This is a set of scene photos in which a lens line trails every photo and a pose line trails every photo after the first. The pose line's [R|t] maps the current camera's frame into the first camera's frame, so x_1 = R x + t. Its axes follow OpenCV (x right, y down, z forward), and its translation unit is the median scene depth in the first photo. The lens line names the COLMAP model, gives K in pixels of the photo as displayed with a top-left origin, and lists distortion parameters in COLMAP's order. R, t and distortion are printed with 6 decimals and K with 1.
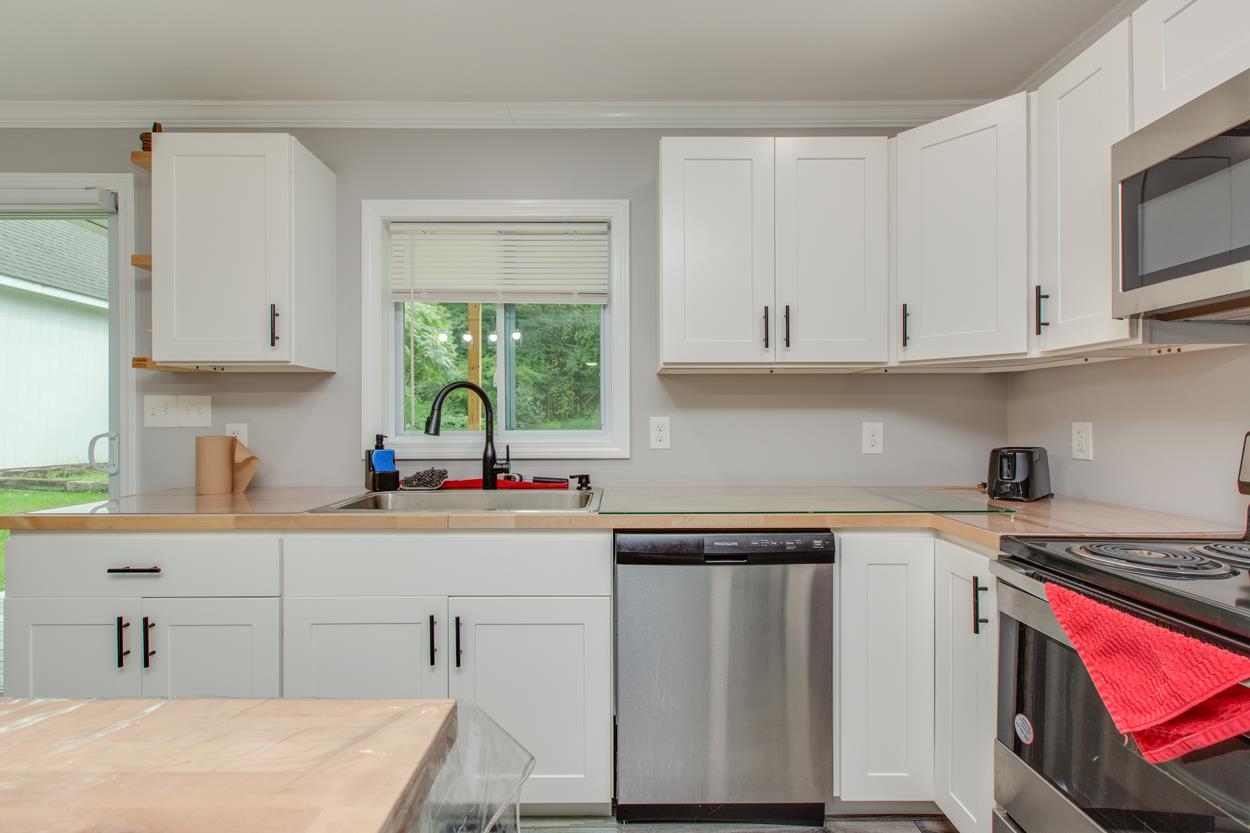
lens RADIAL K [[590.2, 0, 632.0], [0, 590.2, 420.0], [0, 0, 1]] dist [0.005901, -0.000950]
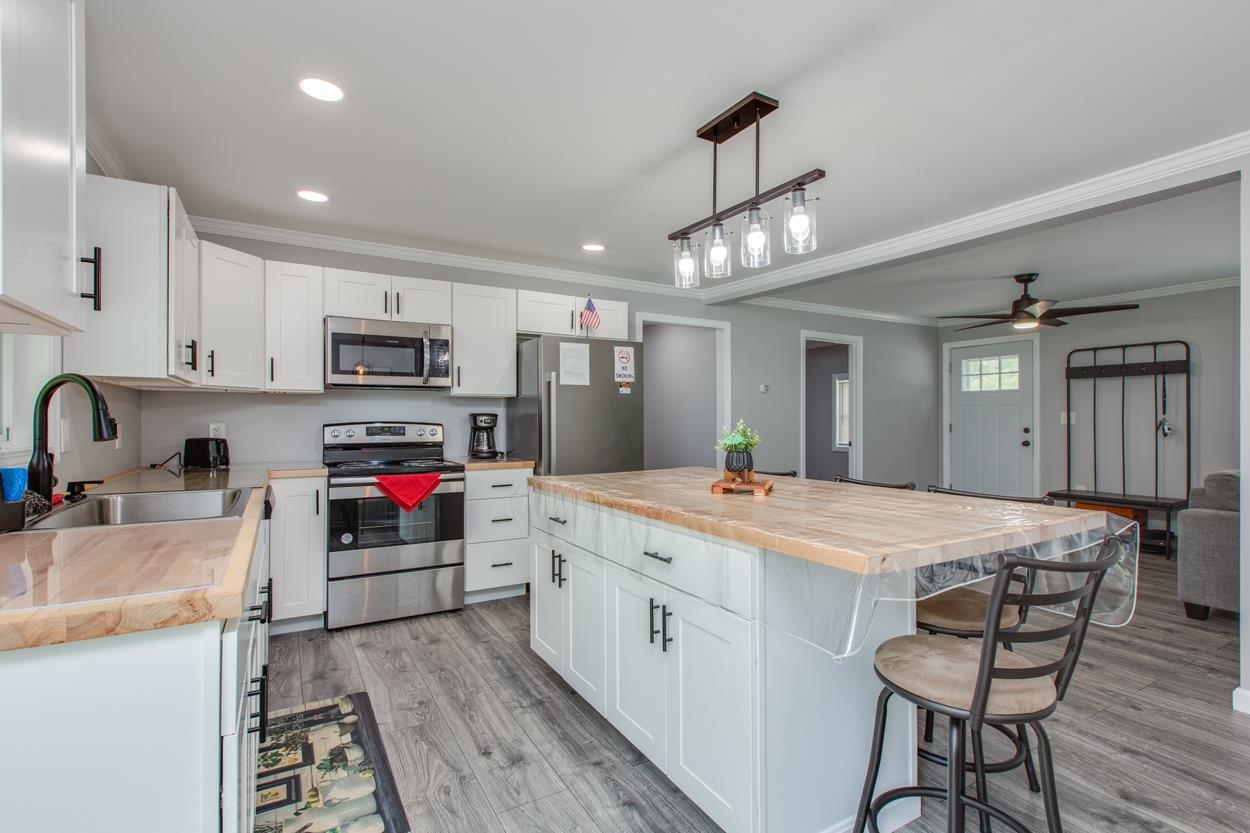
lens RADIAL K [[590.2, 0, 632.2], [0, 590.2, 417.7], [0, 0, 1]] dist [0.005901, -0.000950]
pose [[-0.507237, 0.008614, 0.861764, -1.317851], [0.006392, 0.999960, -0.006233, 0.004109], [-0.861783, 0.002347, -0.507272, 0.725436]]
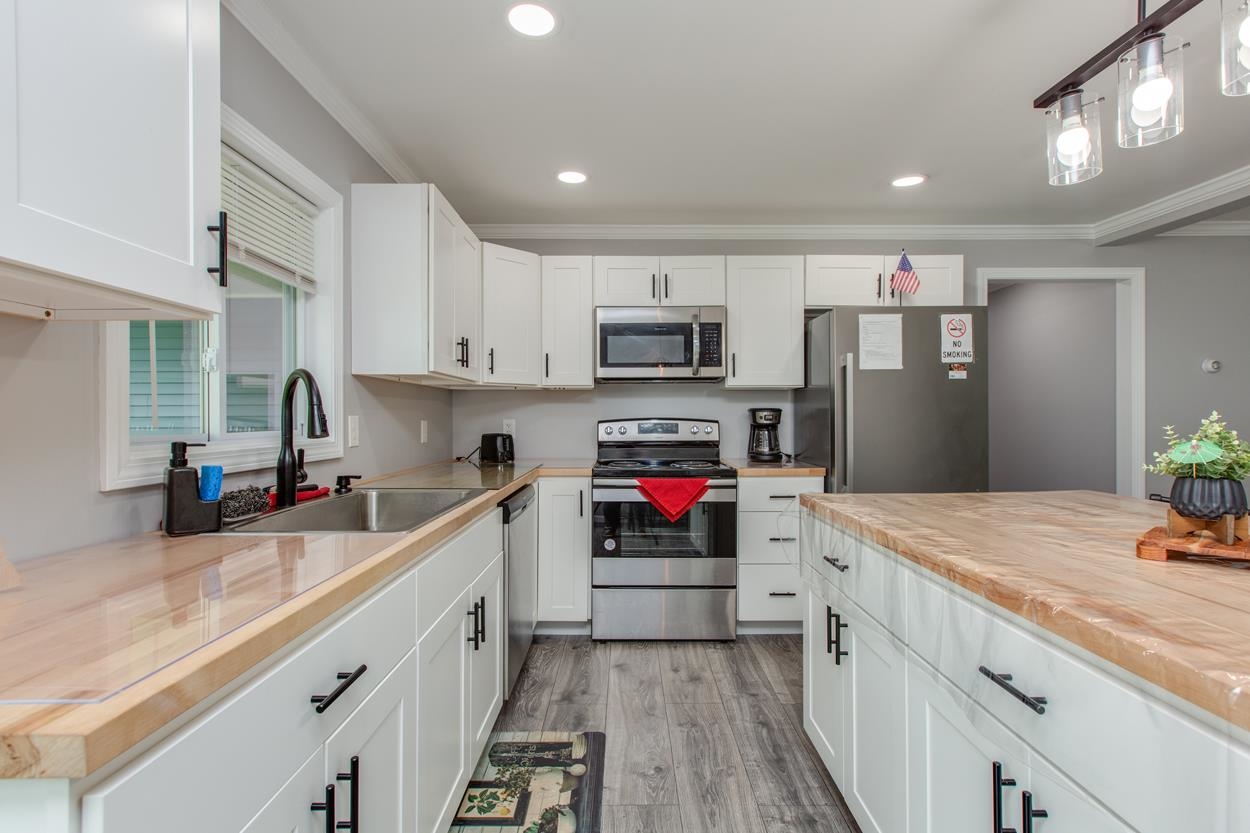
lens RADIAL K [[590.2, 0, 624.8], [0, 590.2, 419.1], [0, 0, 1]] dist [0.005901, -0.000950]
pose [[0.004937, 0.001580, 0.999987, -1.036535], [0.005677, 0.999983, -0.001608, 0.004888], [-0.999972, 0.005685, 0.004928, 0.542226]]
